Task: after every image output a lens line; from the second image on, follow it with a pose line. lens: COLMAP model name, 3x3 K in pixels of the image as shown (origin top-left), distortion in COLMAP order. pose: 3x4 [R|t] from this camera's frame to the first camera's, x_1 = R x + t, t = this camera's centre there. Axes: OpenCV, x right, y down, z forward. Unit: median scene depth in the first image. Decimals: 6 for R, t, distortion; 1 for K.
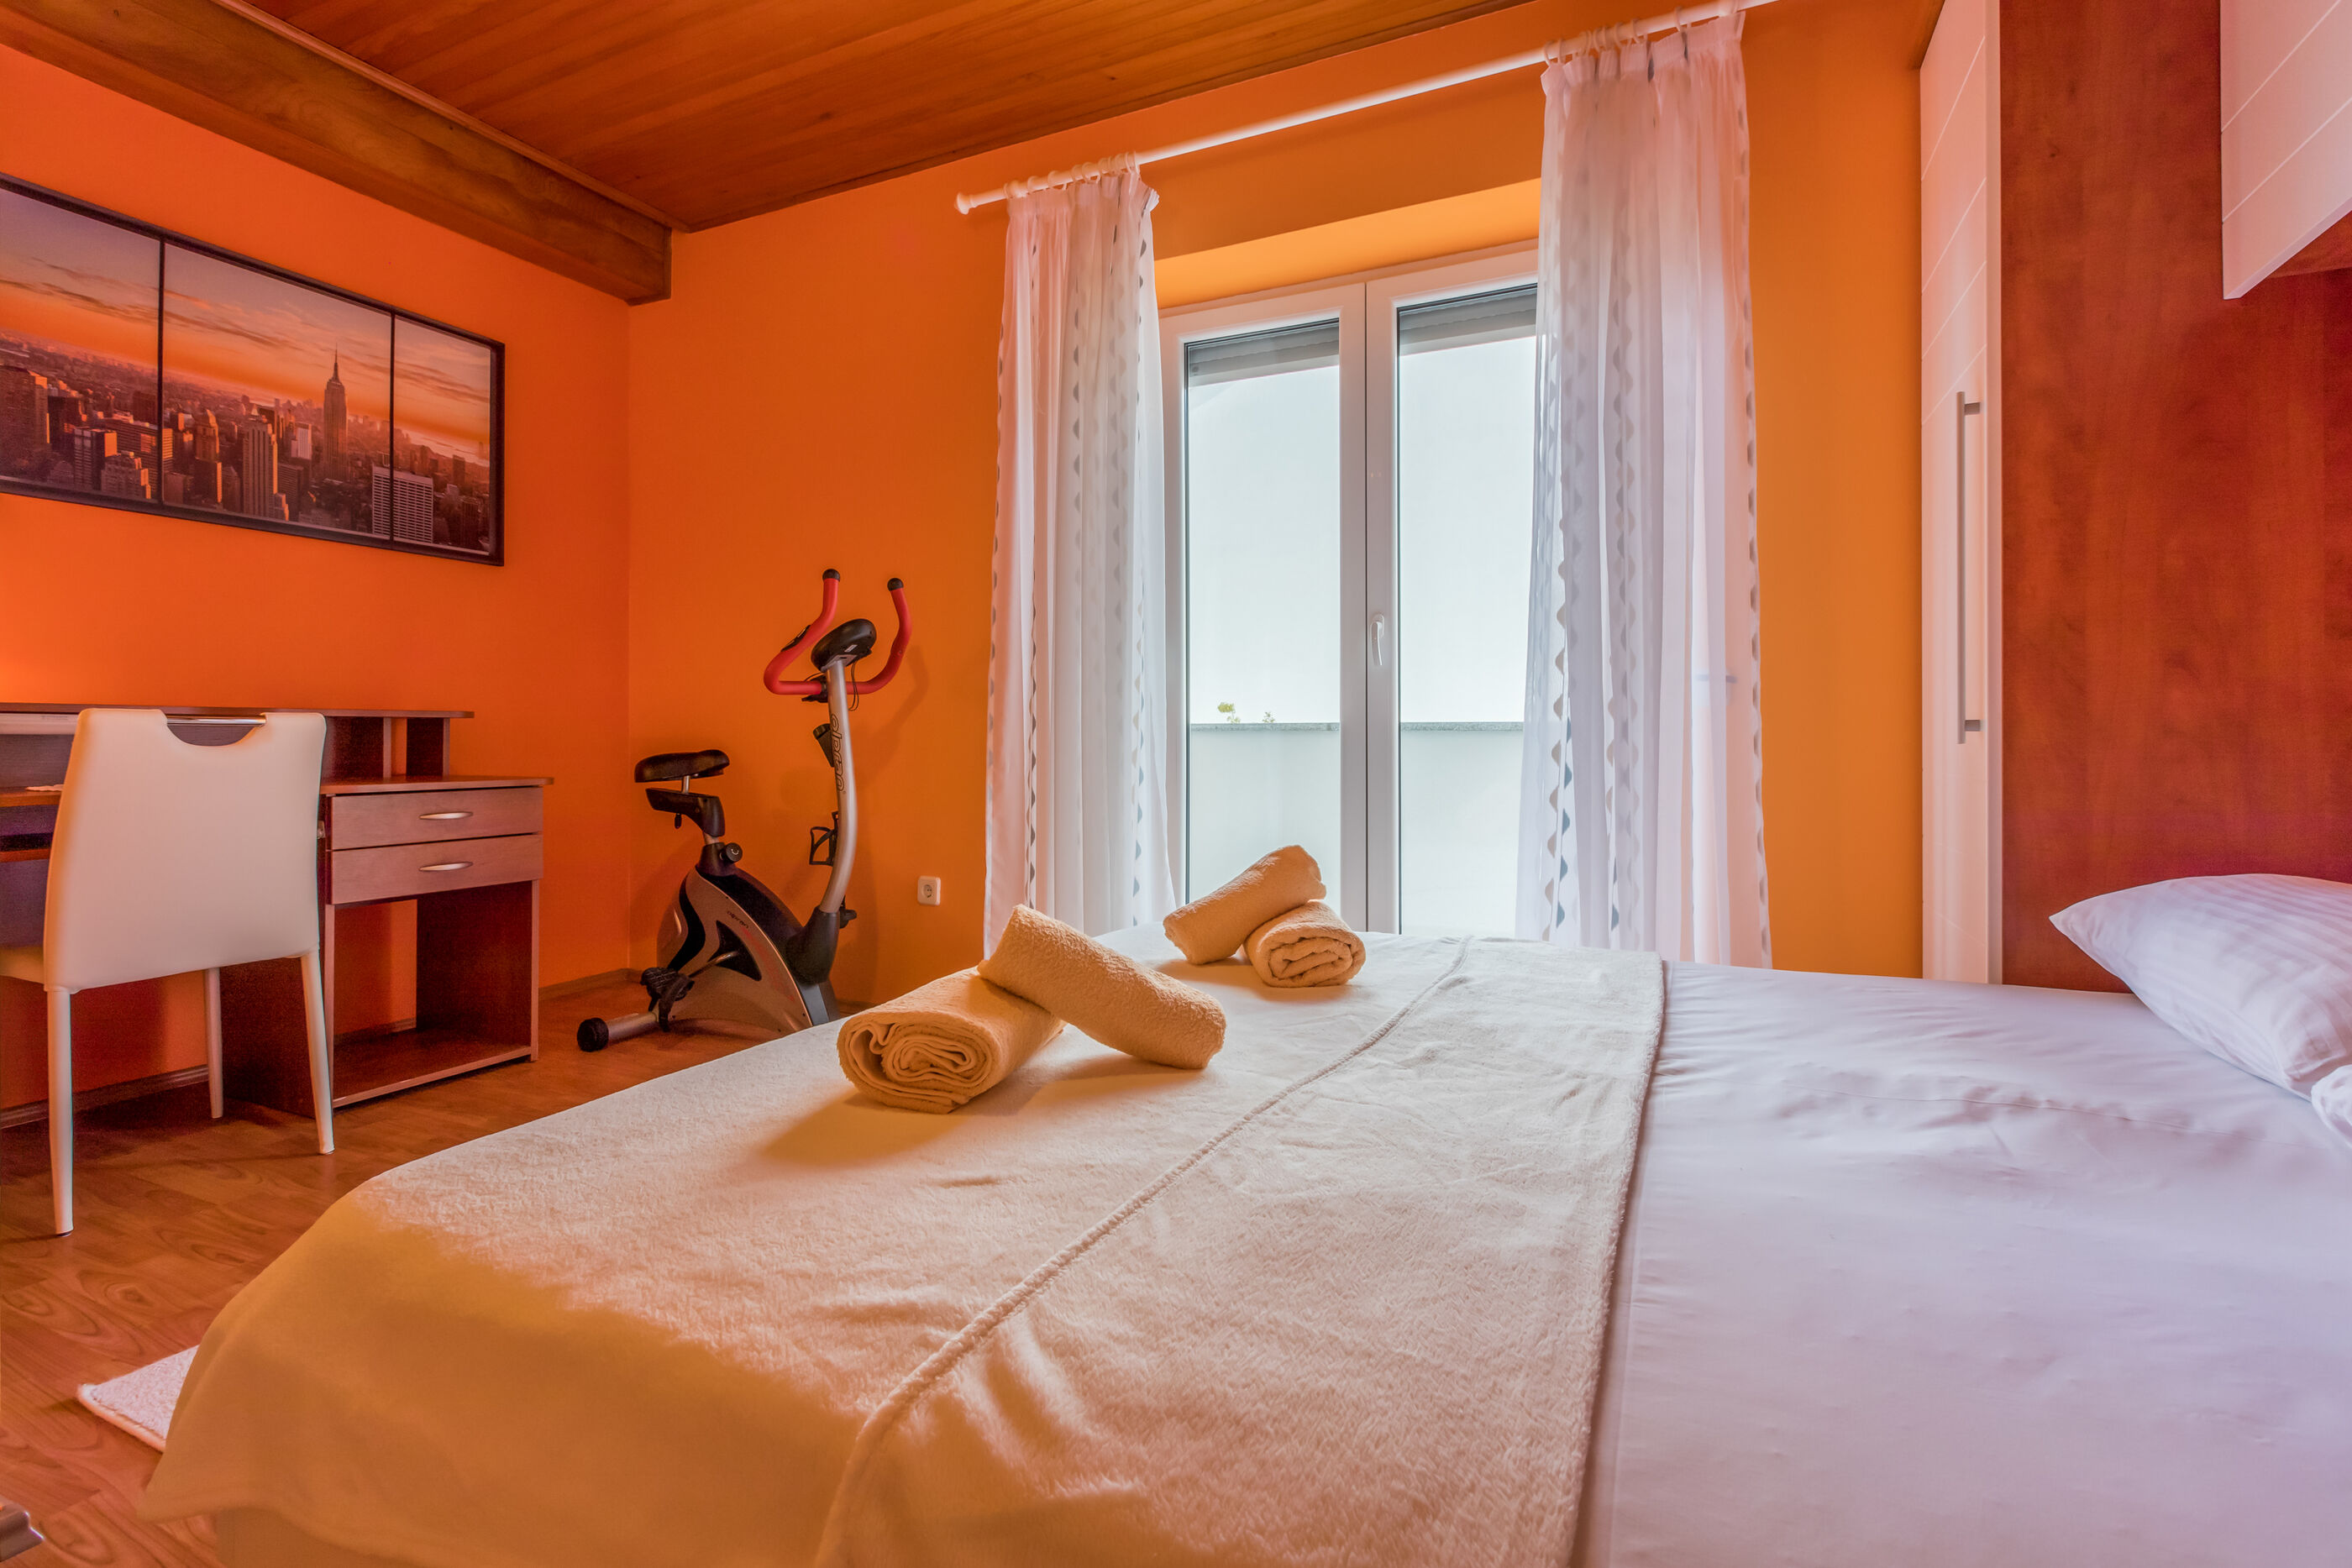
lens RADIAL K [[1070.8, 0, 1176.0], [0, 1070.8, 733.1], [0, 0, 1]] dist [0.004705, -0.001105]
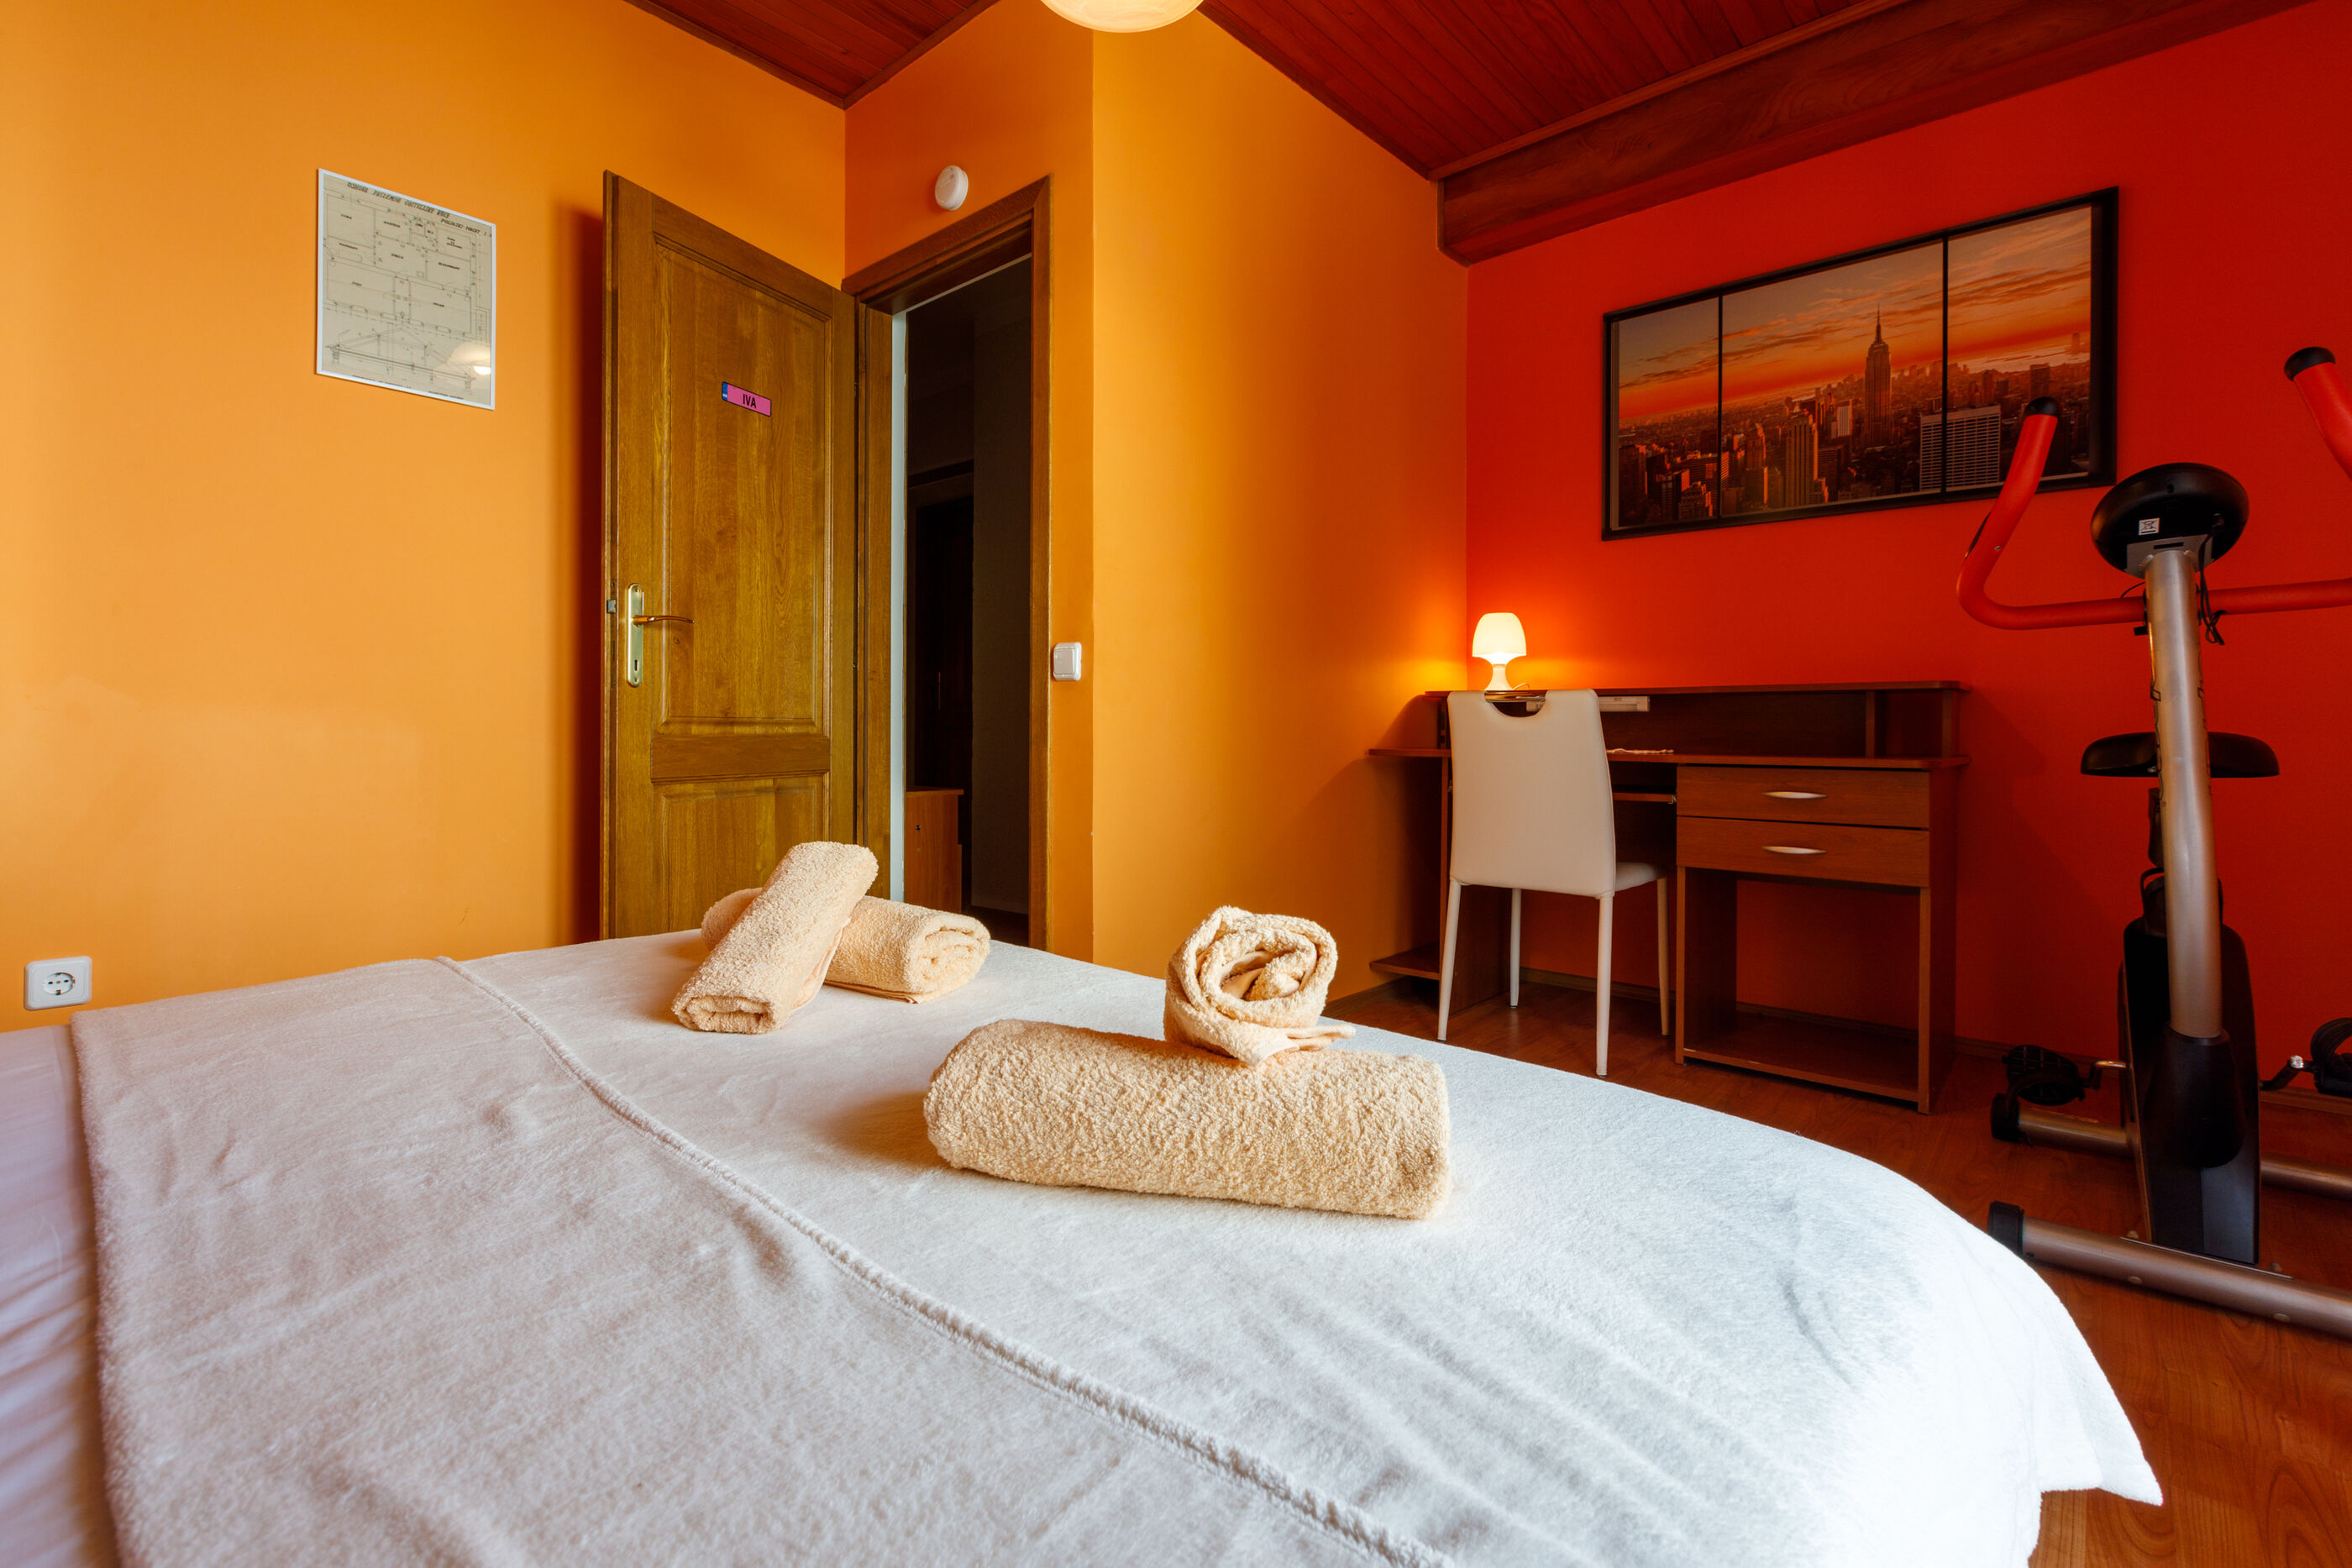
lens RADIAL K [[1070.8, 0, 1170.2], [0, 1070.8, 734.3], [0, 0, 1]] dist [0.004705, -0.001105]
pose [[-0.292813, 0.001783, -0.956168, 0.332264], [-0.003416, 0.999990, 0.002911, 0.022127], [0.956164, 0.004119, -0.292804, 0.695051]]
